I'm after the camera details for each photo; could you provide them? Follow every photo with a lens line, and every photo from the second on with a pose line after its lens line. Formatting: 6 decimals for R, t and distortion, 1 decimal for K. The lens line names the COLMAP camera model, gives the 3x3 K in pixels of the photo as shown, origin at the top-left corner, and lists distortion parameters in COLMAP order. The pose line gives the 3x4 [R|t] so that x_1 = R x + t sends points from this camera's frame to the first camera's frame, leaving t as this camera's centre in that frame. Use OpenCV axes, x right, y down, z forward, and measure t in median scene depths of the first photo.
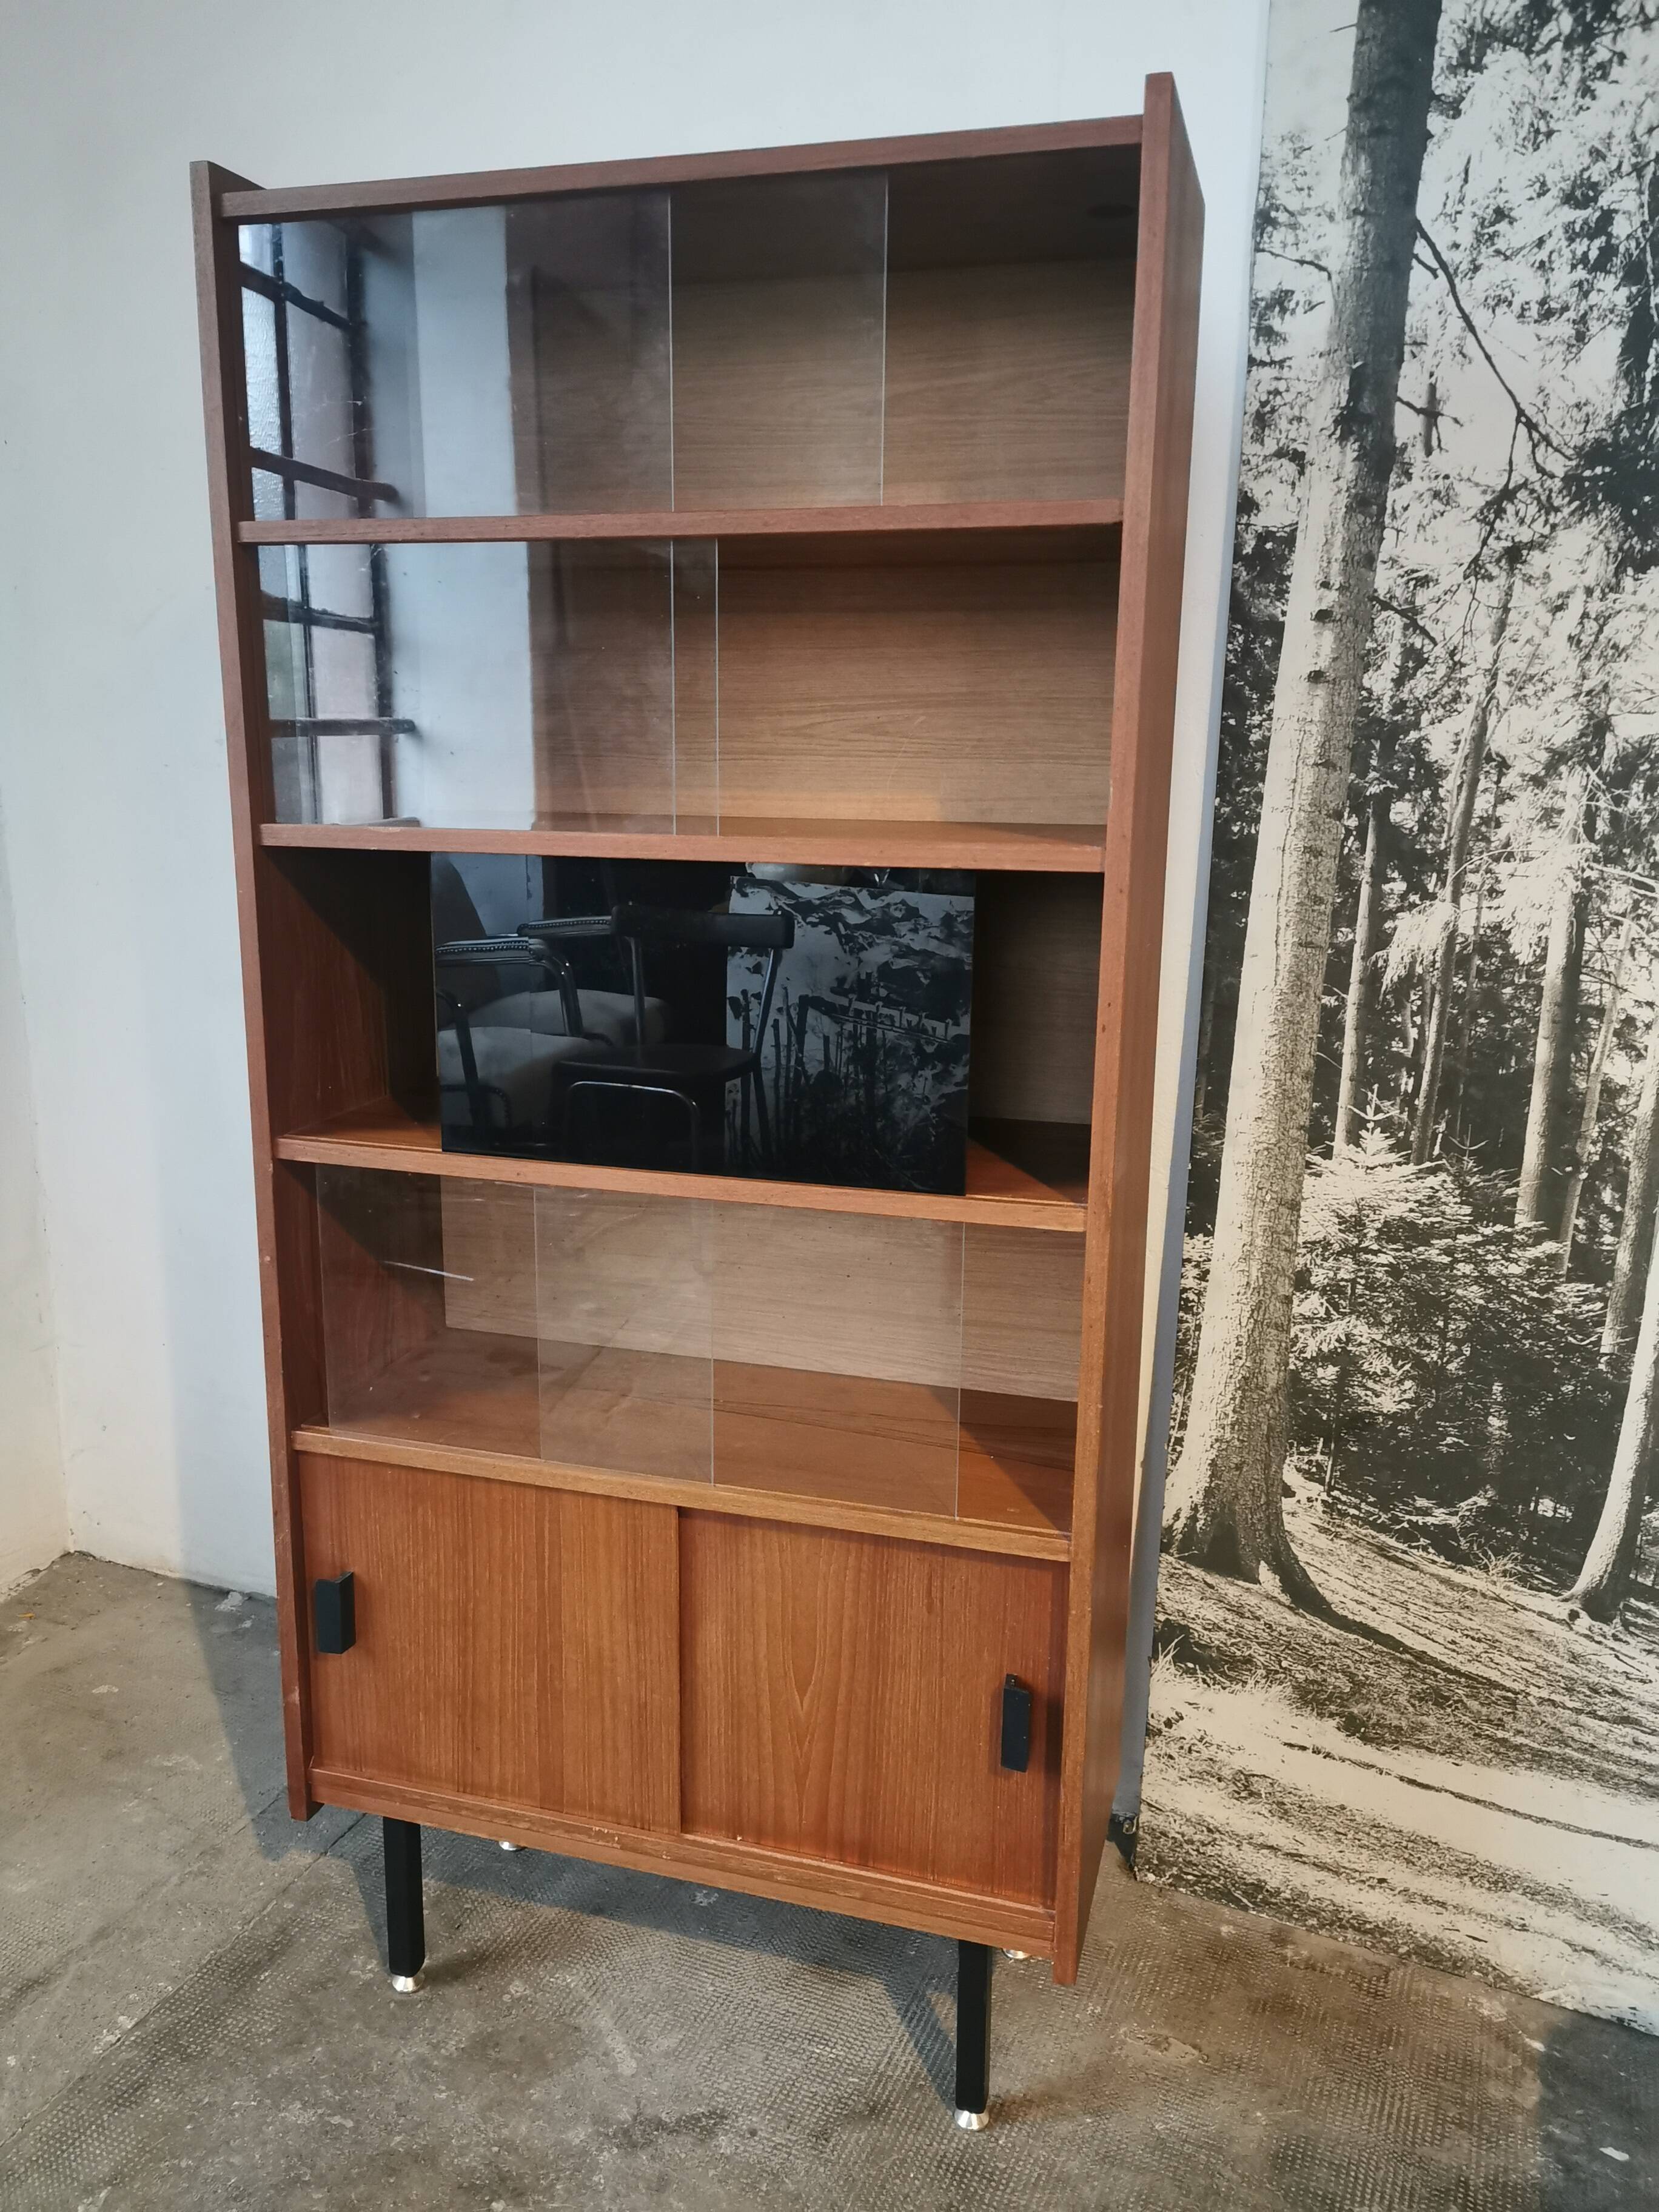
lens RADIAL K [[1714.5, 0, 797.5], [0, 1714.5, 1109.2], [0, 0, 1]] dist [0.043756, -0.071502]
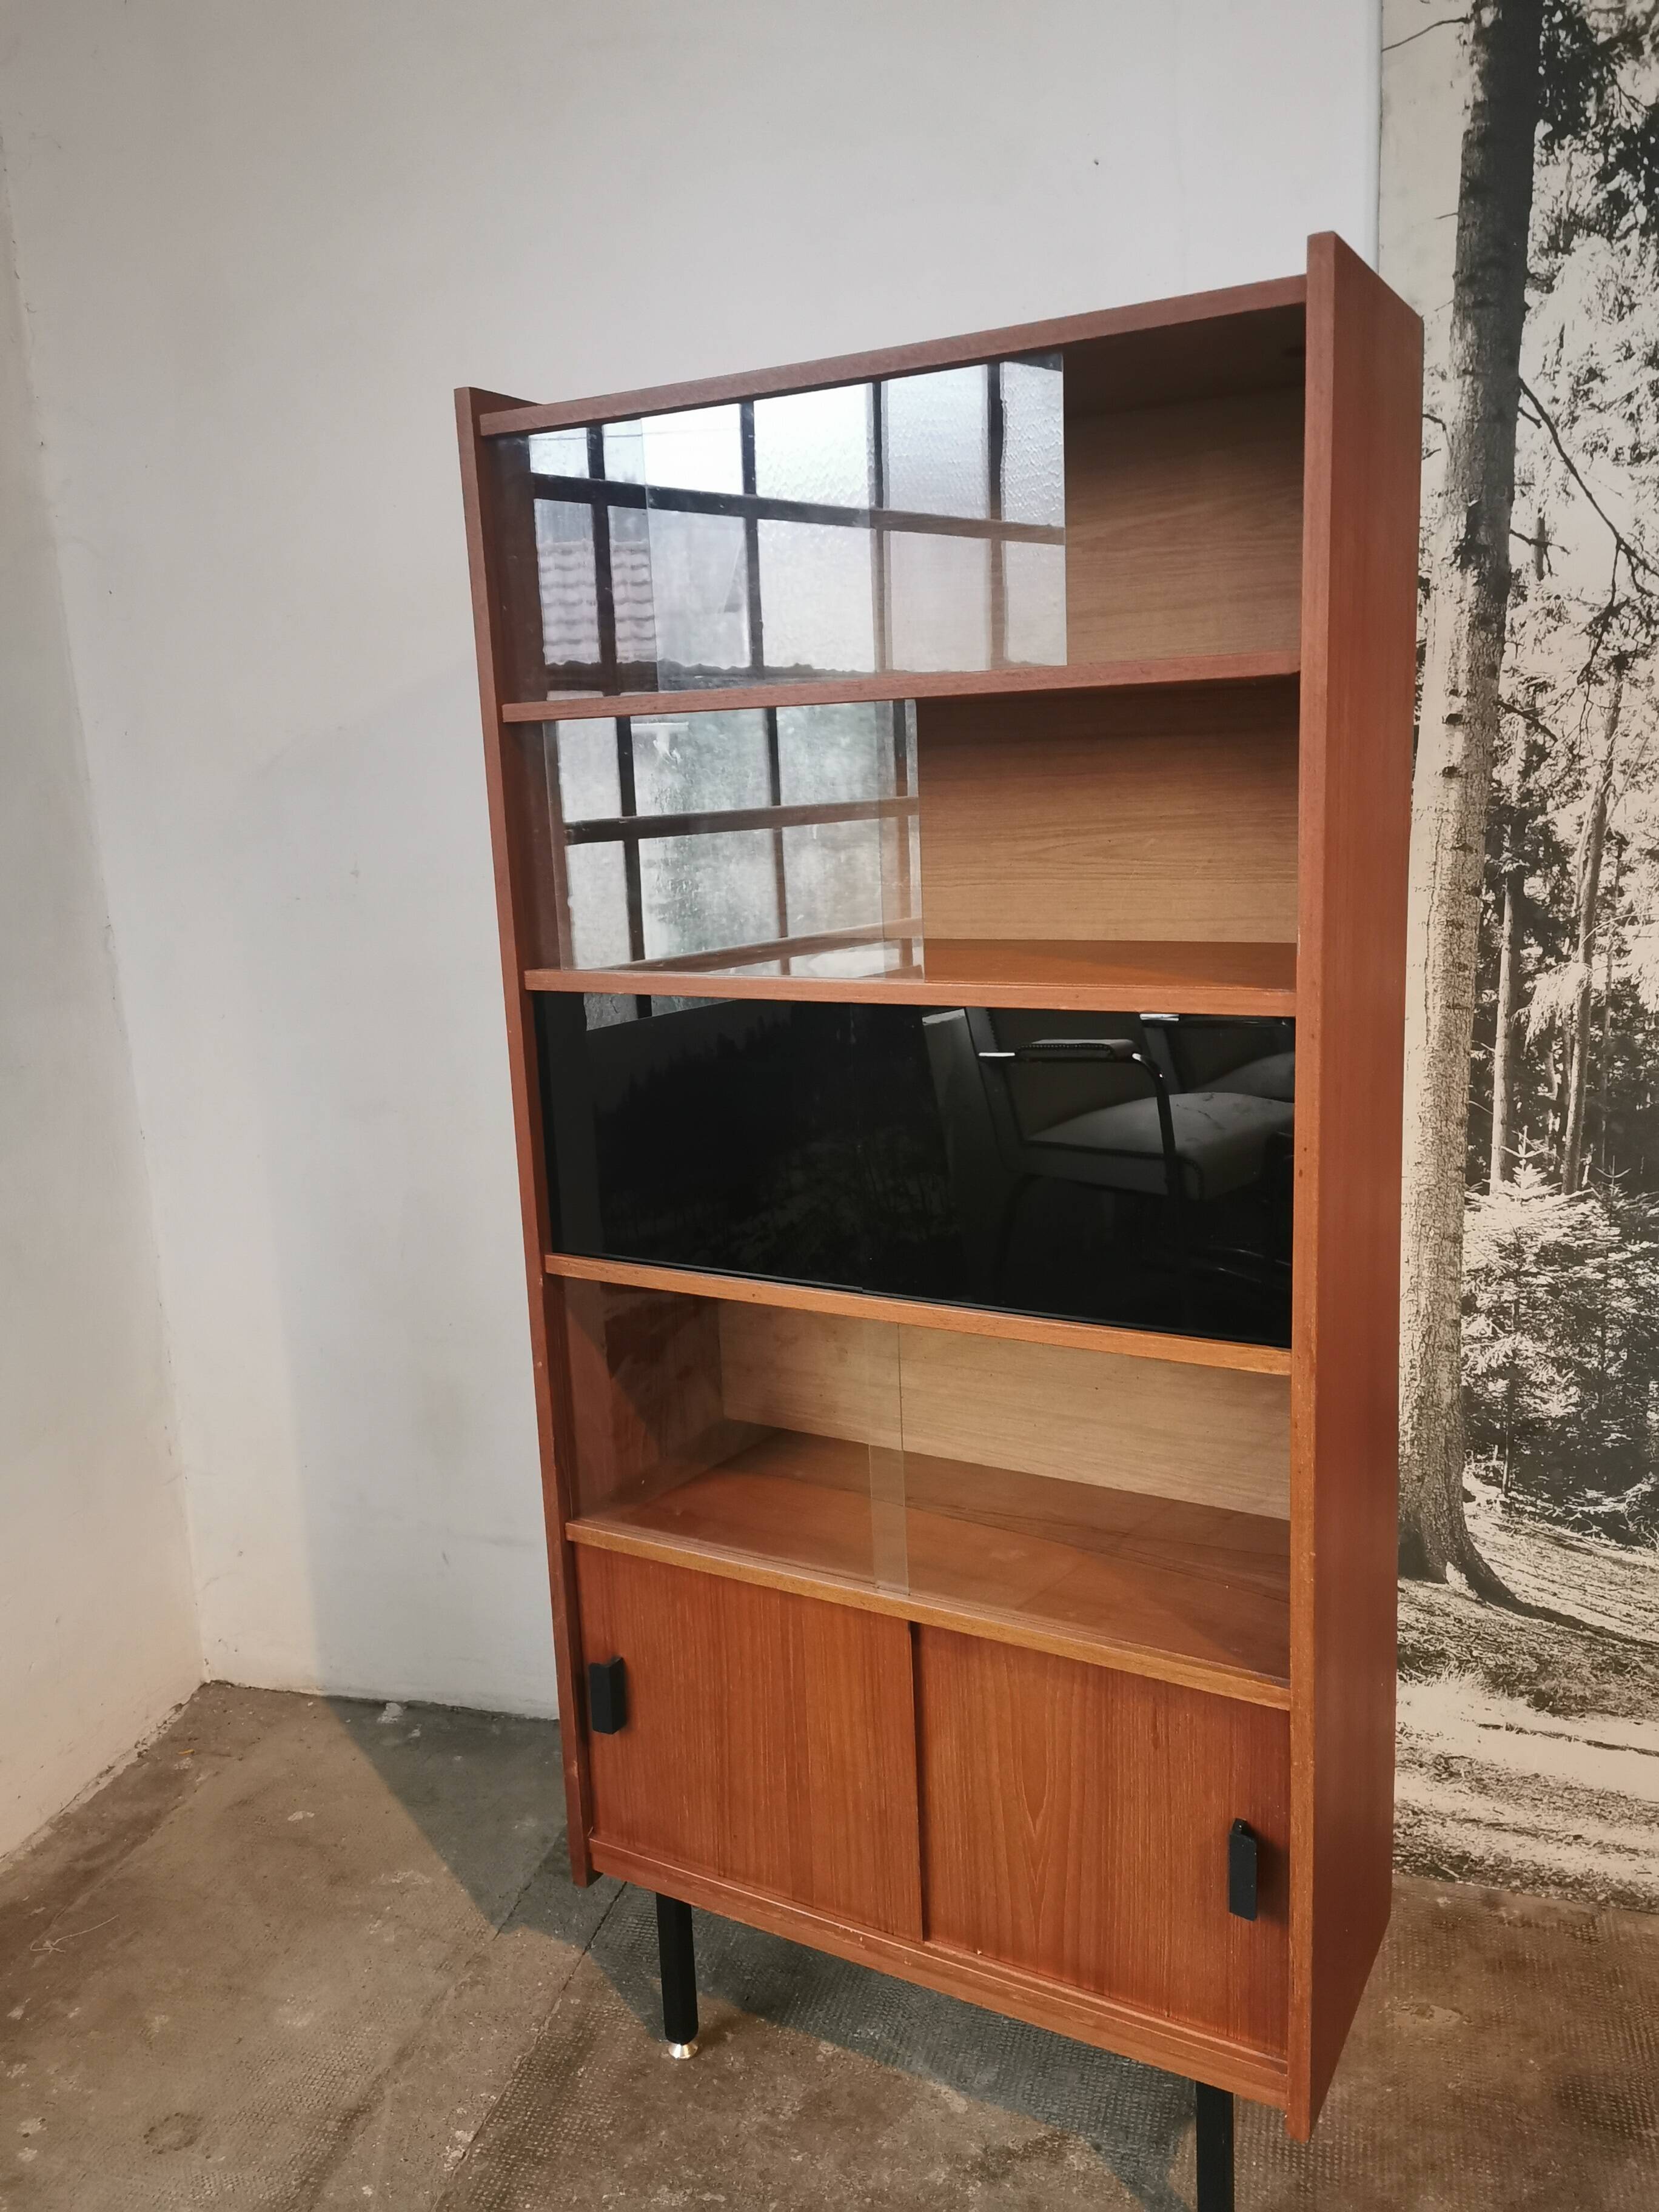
lens RADIAL K [[1714.5, 0, 823.0], [0, 1714.5, 1086.7], [0, 0, 1]] dist [0.043756, -0.071502]
pose [[0.989519, -0.077321, 0.121959, -0.259321], [0.081063, 0.996369, -0.026013, -0.048908], [-0.119505, 0.035627, 0.992194, -0.066088]]
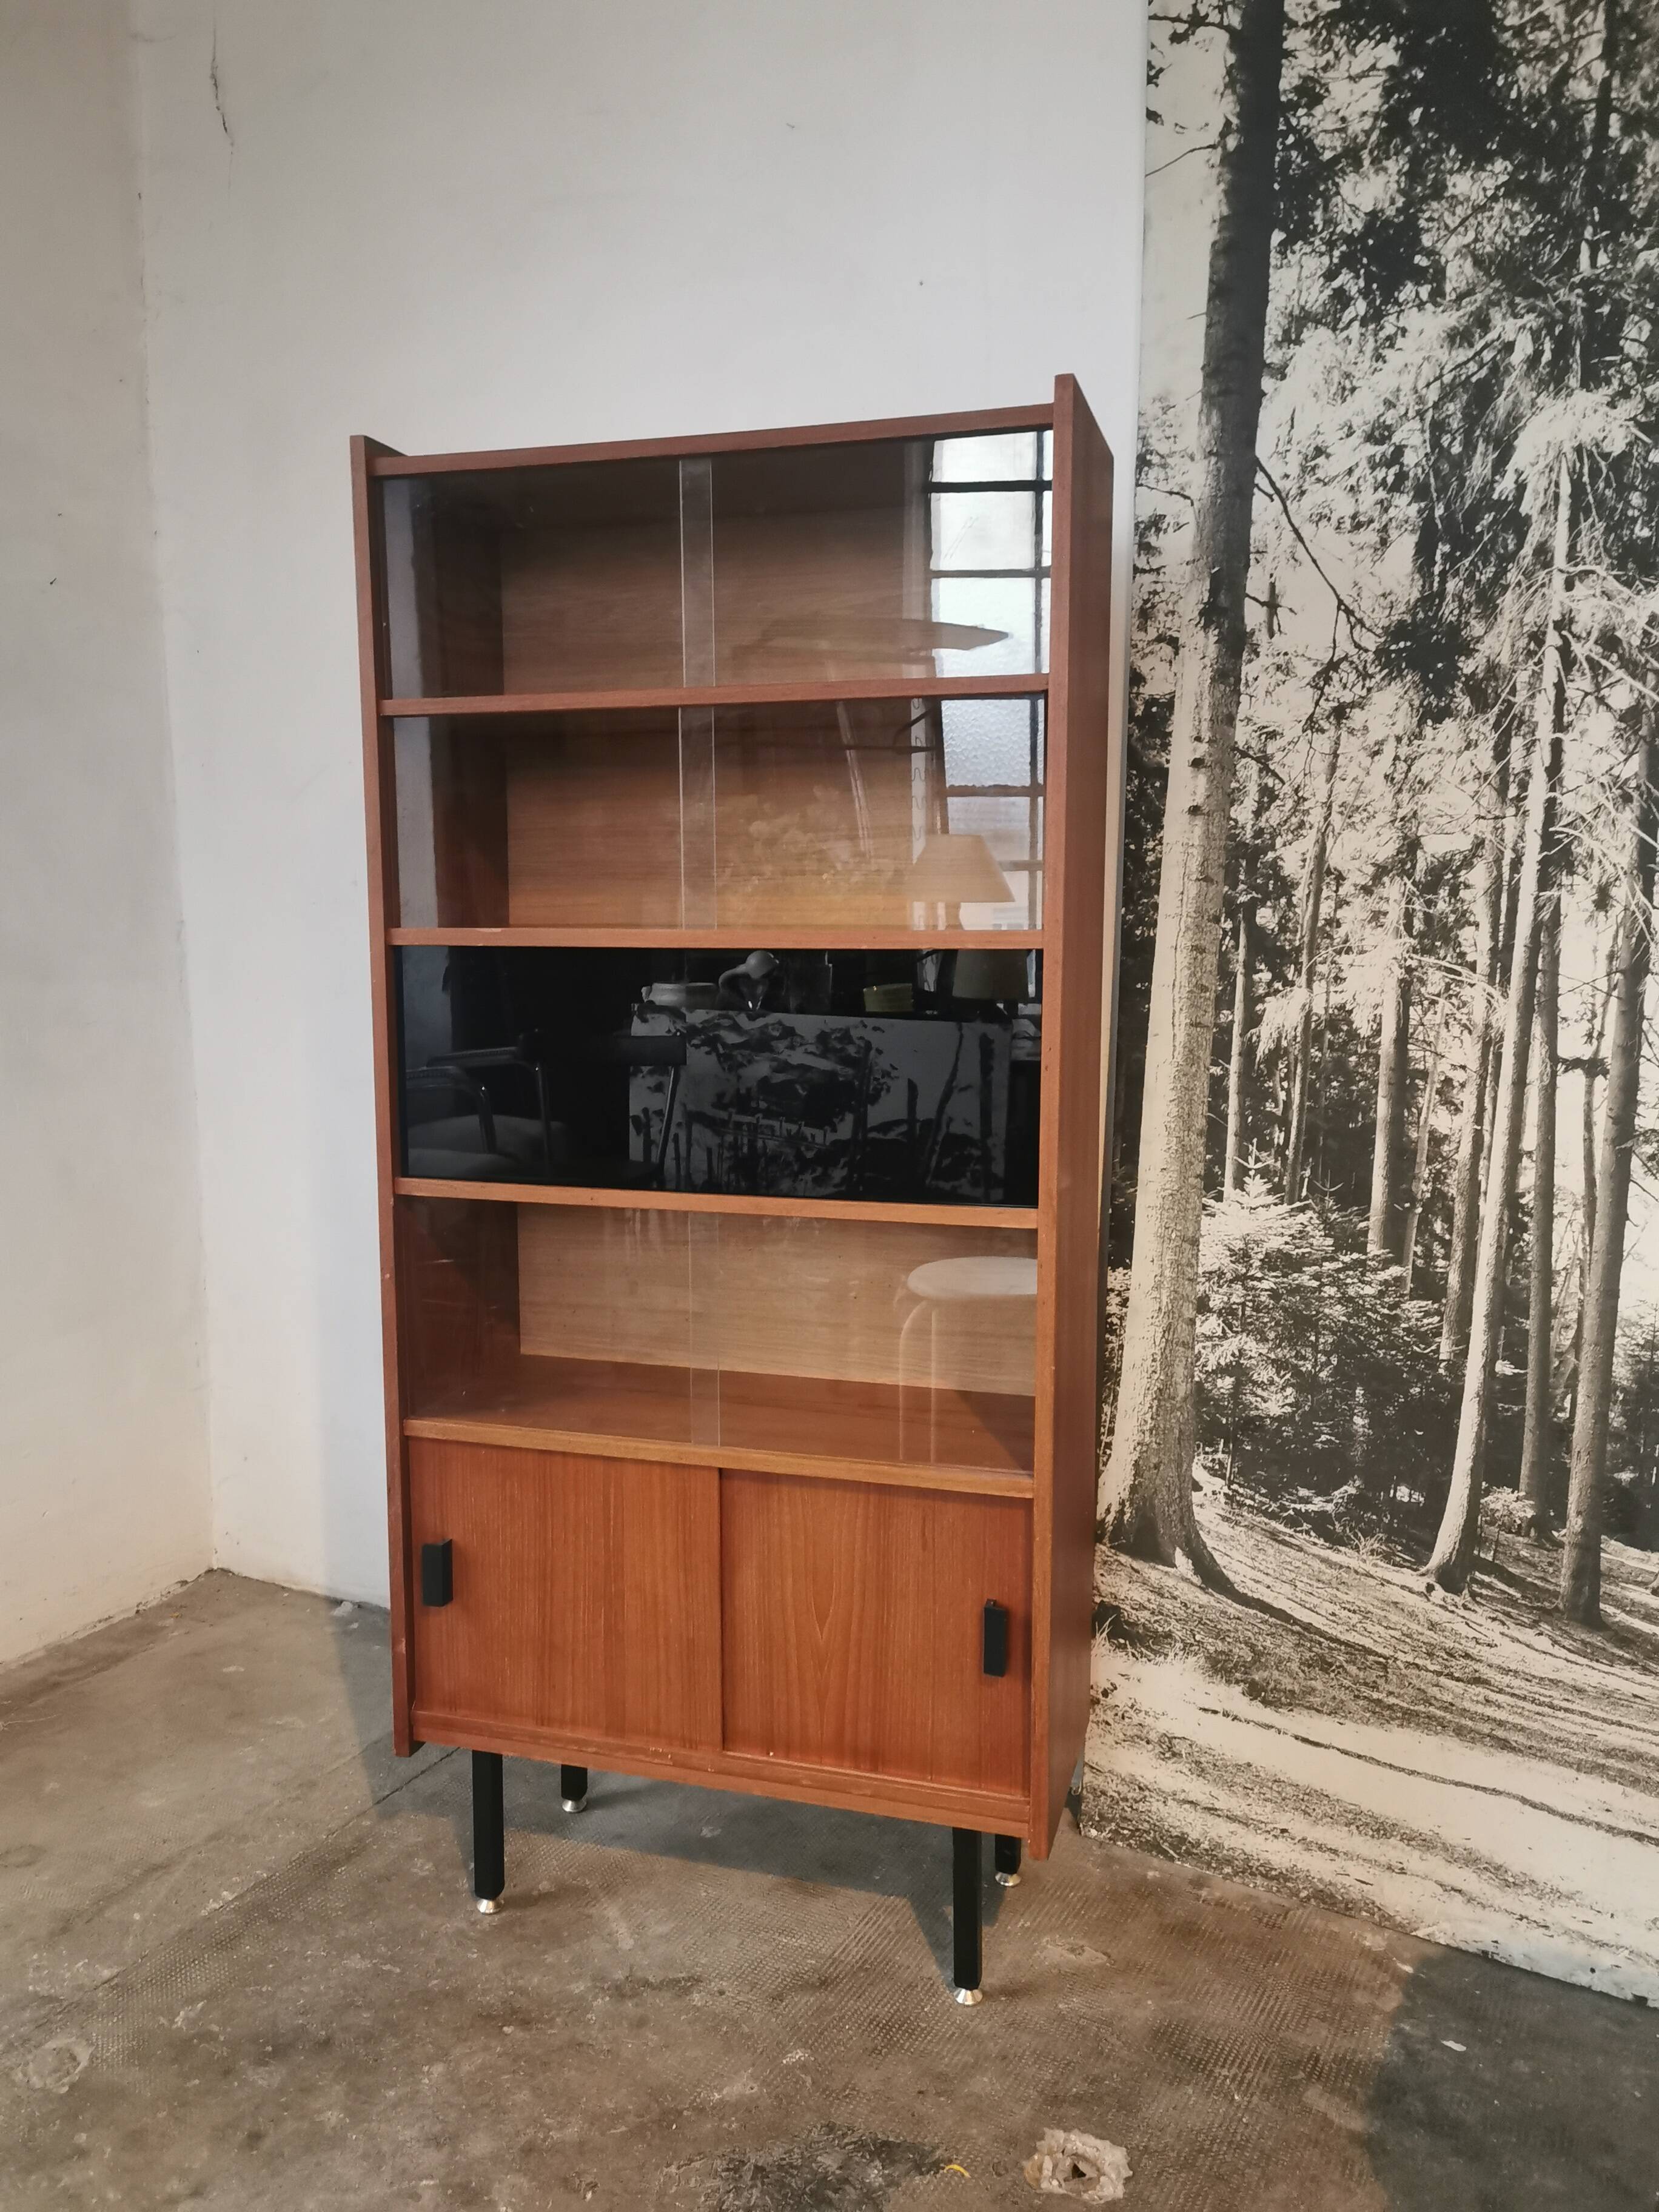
lens RADIAL K [[1714.5, 0, 803.3], [0, 1714.5, 1114.9], [0, 0, 1]] dist [0.043756, -0.071502]
pose [[0.995621, 0.001636, -0.093470, 0.135145], [-0.010487, 0.995491, -0.094279, 0.088383], [0.092894, 0.094846, 0.991148, -0.238767]]
